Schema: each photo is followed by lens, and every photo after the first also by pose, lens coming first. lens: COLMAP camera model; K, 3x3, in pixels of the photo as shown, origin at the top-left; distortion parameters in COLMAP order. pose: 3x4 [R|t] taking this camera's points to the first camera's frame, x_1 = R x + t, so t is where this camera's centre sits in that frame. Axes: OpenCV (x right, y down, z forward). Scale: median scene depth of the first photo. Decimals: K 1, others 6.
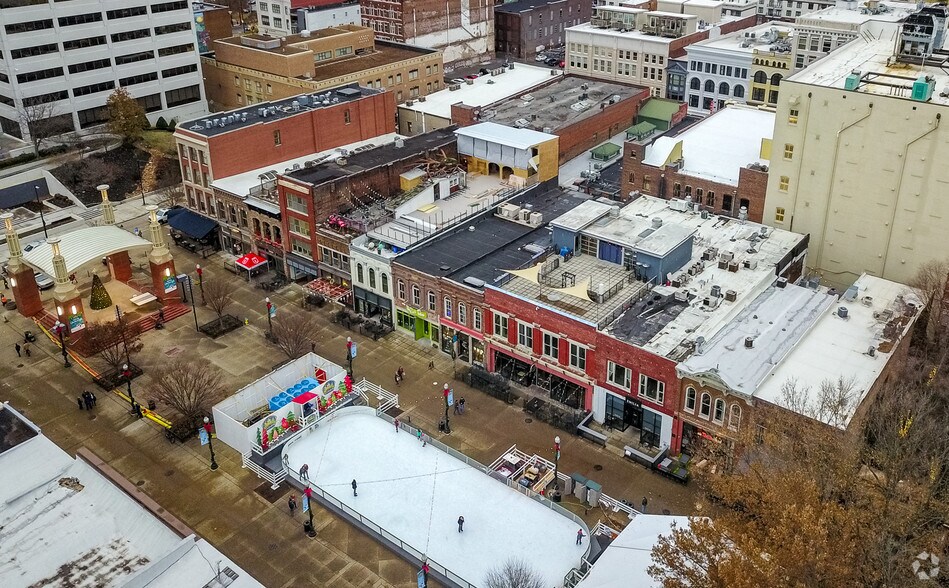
lens RADIAL K [[805.6, 0, 470.3], [0, 805.6, 295.1], [0, 0, 1]] dist [-0.004434, 0.012704]
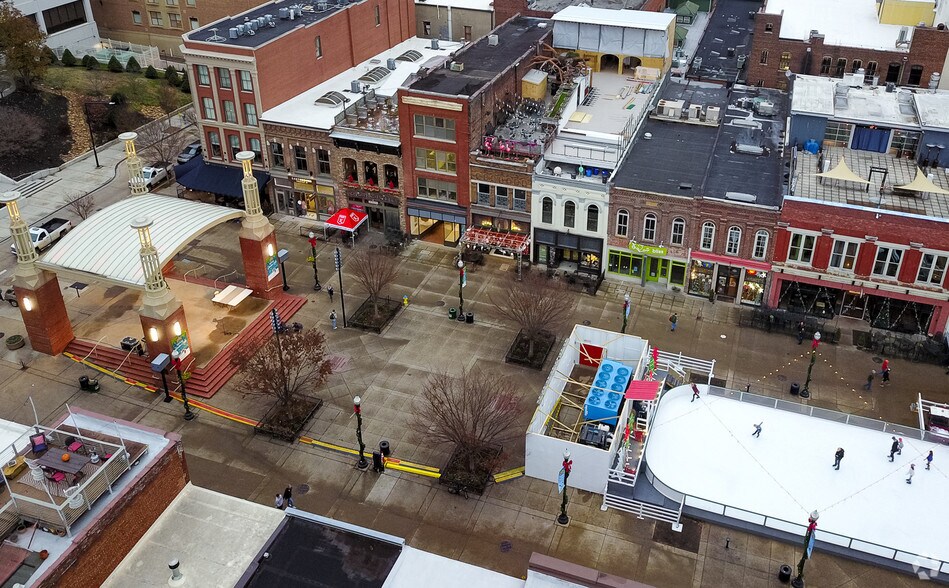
lens RADIAL K [[805.6, 0, 477.9], [0, 805.6, 292.1], [0, 0, 1]] dist [-0.004434, 0.012704]
pose [[0.944034, -0.168774, 0.283398, -0.415153], [0.145715, 0.984186, 0.100722, -0.036948], [-0.295916, -0.053790, 0.953698, 0.305877]]
